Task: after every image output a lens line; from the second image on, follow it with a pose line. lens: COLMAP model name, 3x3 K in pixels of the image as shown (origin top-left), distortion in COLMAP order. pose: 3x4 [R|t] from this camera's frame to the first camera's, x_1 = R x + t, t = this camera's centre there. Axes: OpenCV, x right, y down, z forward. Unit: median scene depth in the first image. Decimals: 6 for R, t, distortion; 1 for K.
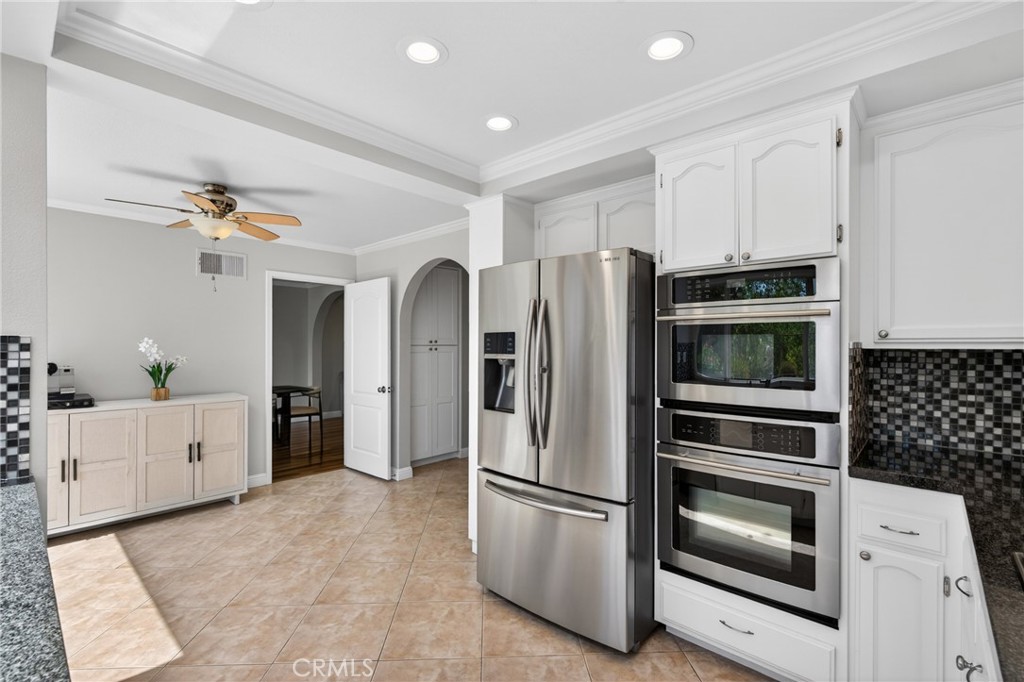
lens RADIAL K [[455.9, 0, 517.1], [0, 455.9, 346.3], [0, 0, 1]] dist [0.002040, 0.000361]
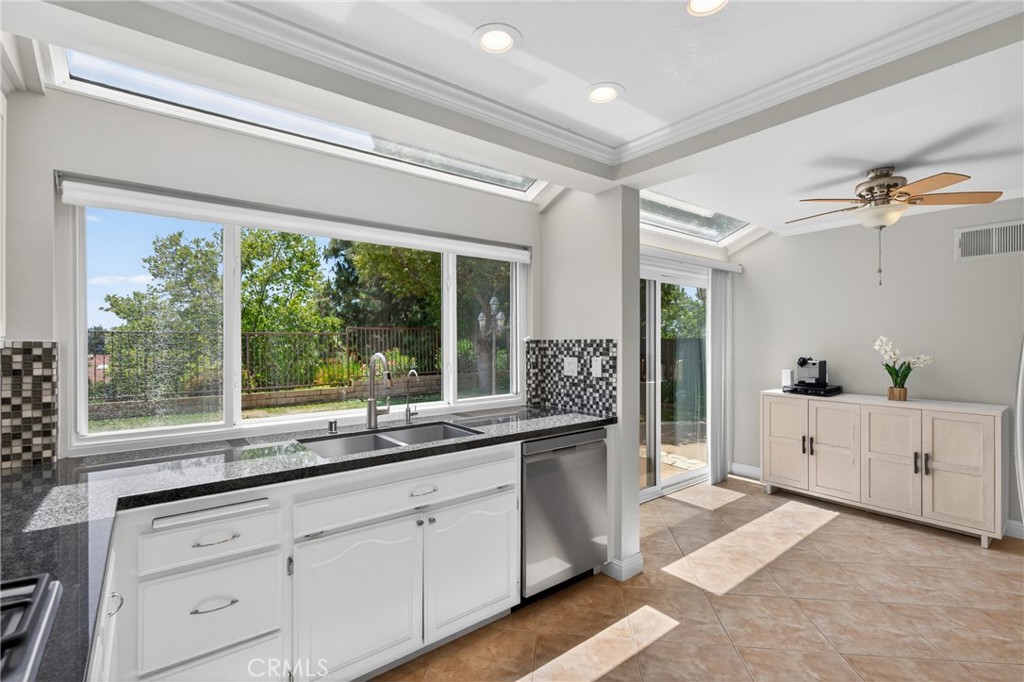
lens RADIAL K [[460.3, 0, 501.4], [0, 460.3, 340.1], [0, 0, 1]] dist [-0.003024, -0.000330]
pose [[-0.183359, -0.005296, -0.983032, 0.458790], [-0.000308, 0.999986, -0.005330, -0.005151], [0.983046, -0.000674, -0.183358, 0.501230]]
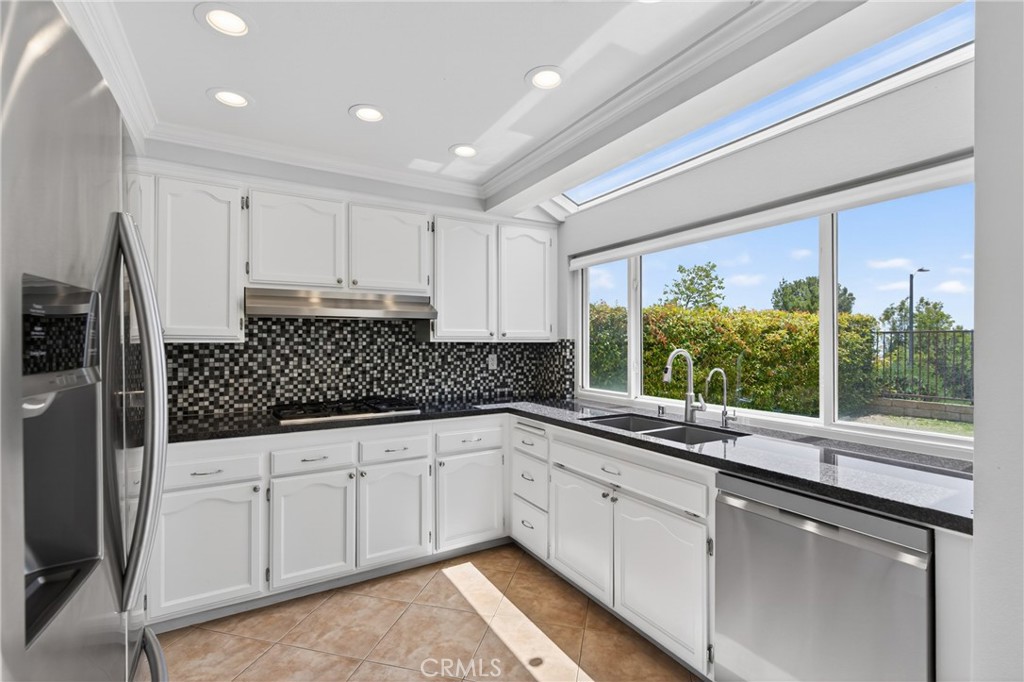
lens RADIAL K [[462.2, 0, 512.0], [0, 462.2, 341.0], [0, 0, 1]] dist [-0.000528, 0.000277]
pose [[-0.951980, -0.000665, 0.306161, -0.327098], [-0.000731, 1.000000, -0.000103, -0.000084], [-0.306161, -0.000322, -0.951980, 1.090650]]
